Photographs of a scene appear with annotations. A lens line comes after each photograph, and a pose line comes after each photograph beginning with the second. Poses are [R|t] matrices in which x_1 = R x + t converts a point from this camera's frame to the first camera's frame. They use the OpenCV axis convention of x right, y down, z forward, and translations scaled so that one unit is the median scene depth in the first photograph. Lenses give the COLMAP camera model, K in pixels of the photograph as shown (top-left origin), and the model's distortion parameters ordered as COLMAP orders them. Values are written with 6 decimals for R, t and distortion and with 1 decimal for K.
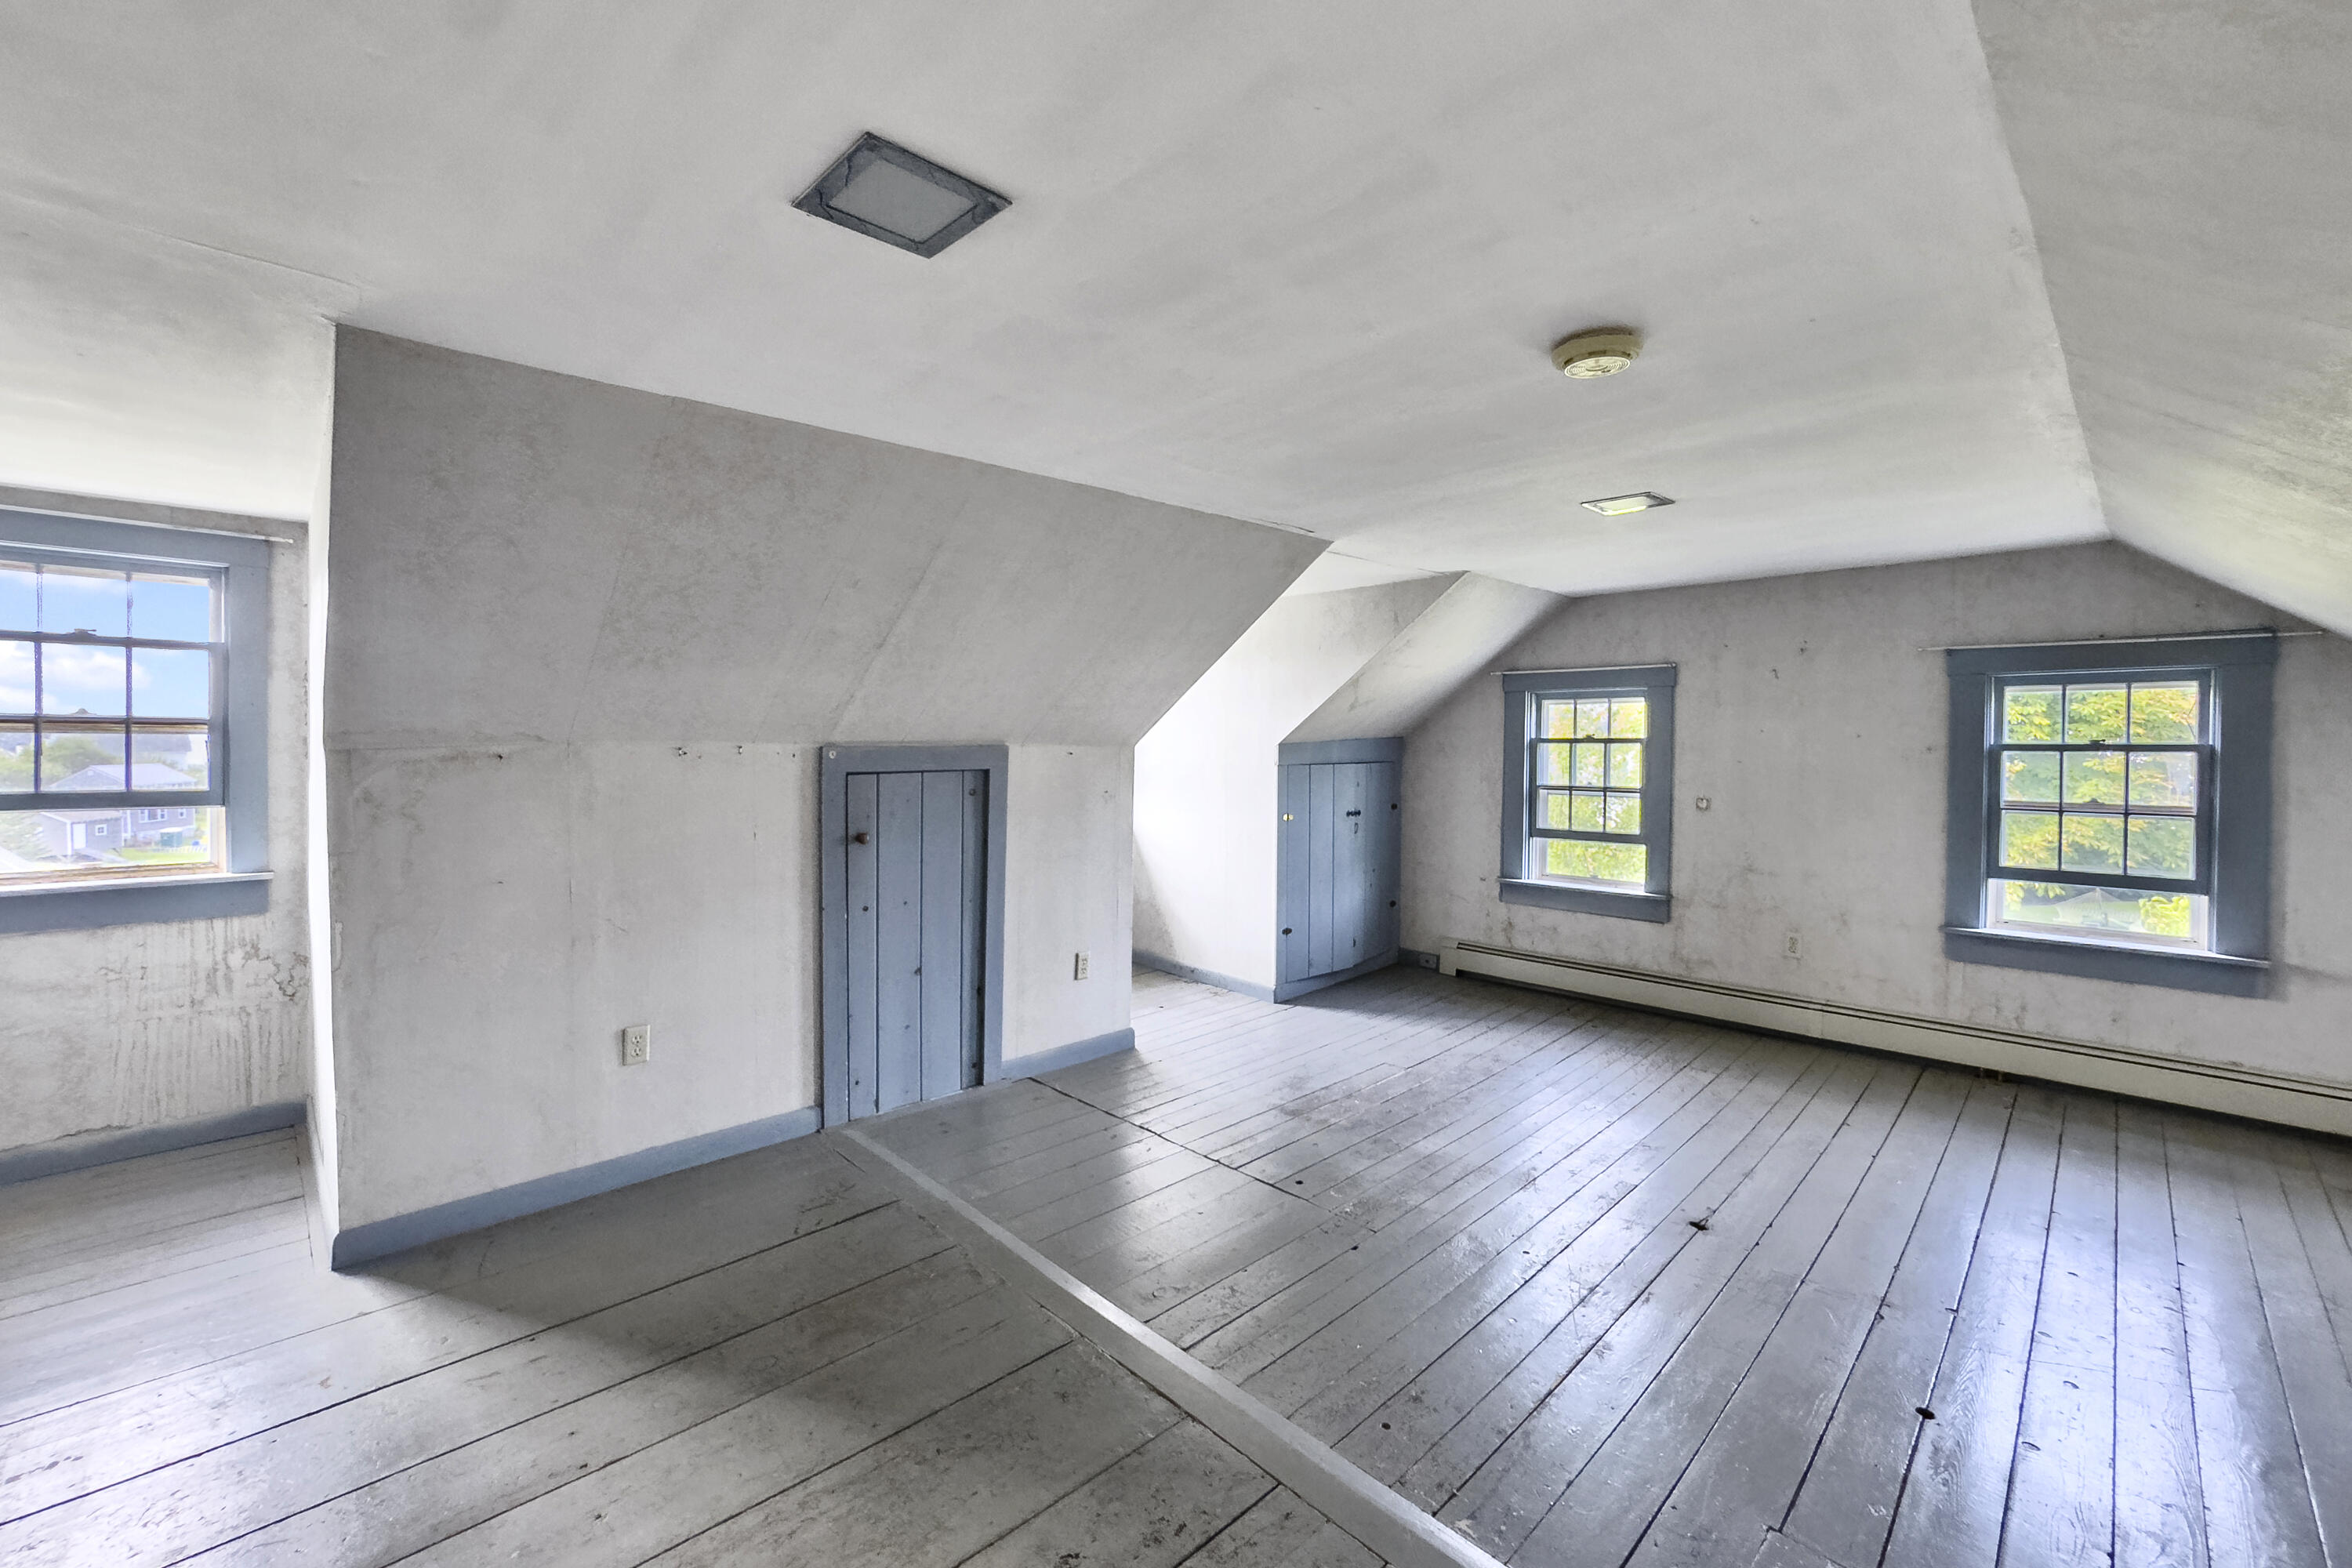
lens RADIAL K [[966.6, 0, 1177.4], [0, 966.6, 752.2], [0, 0, 1]] dist [-0.023838, 0.013525]
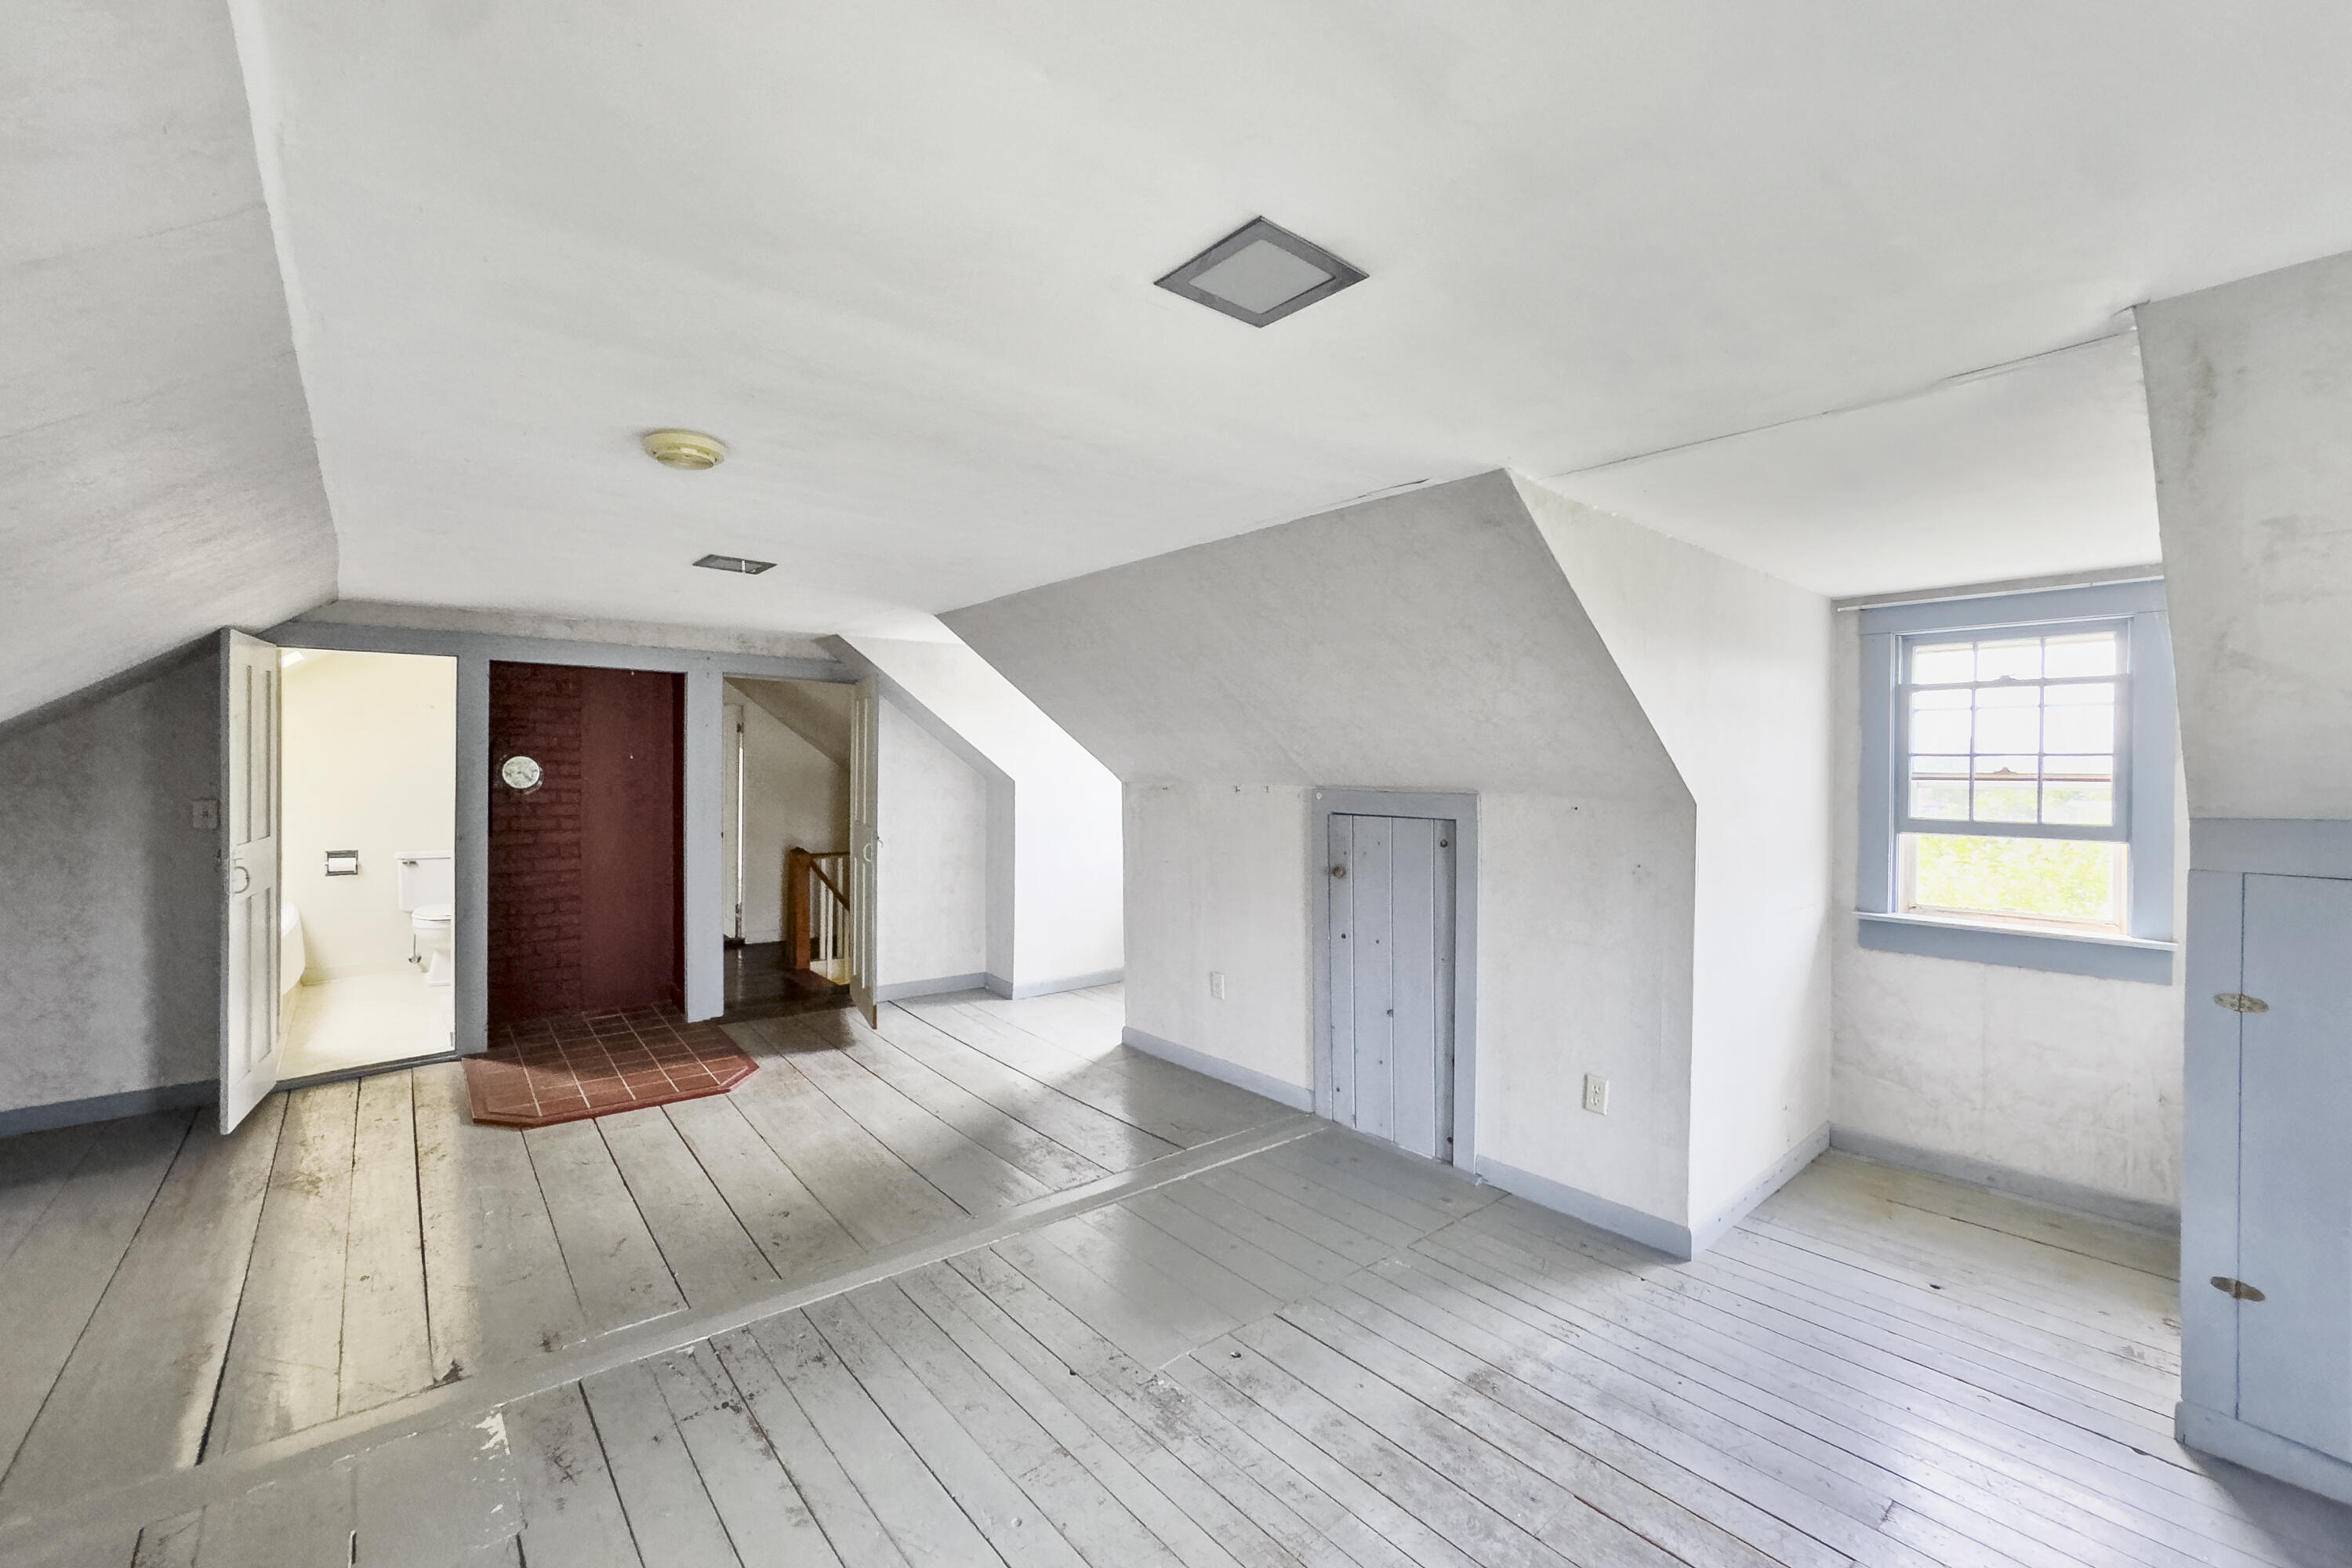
lens RADIAL K [[977.3, 0, 1176.0], [0, 977.3, 784.0], [0, 0, 1]] dist [-0.022384, 0.008150]
pose [[-0.072555, 0.010336, -0.997311, 0.777197], [-0.032322, 0.999397, 0.012709, -0.019778], [0.996841, 0.033157, -0.072177, 0.848074]]
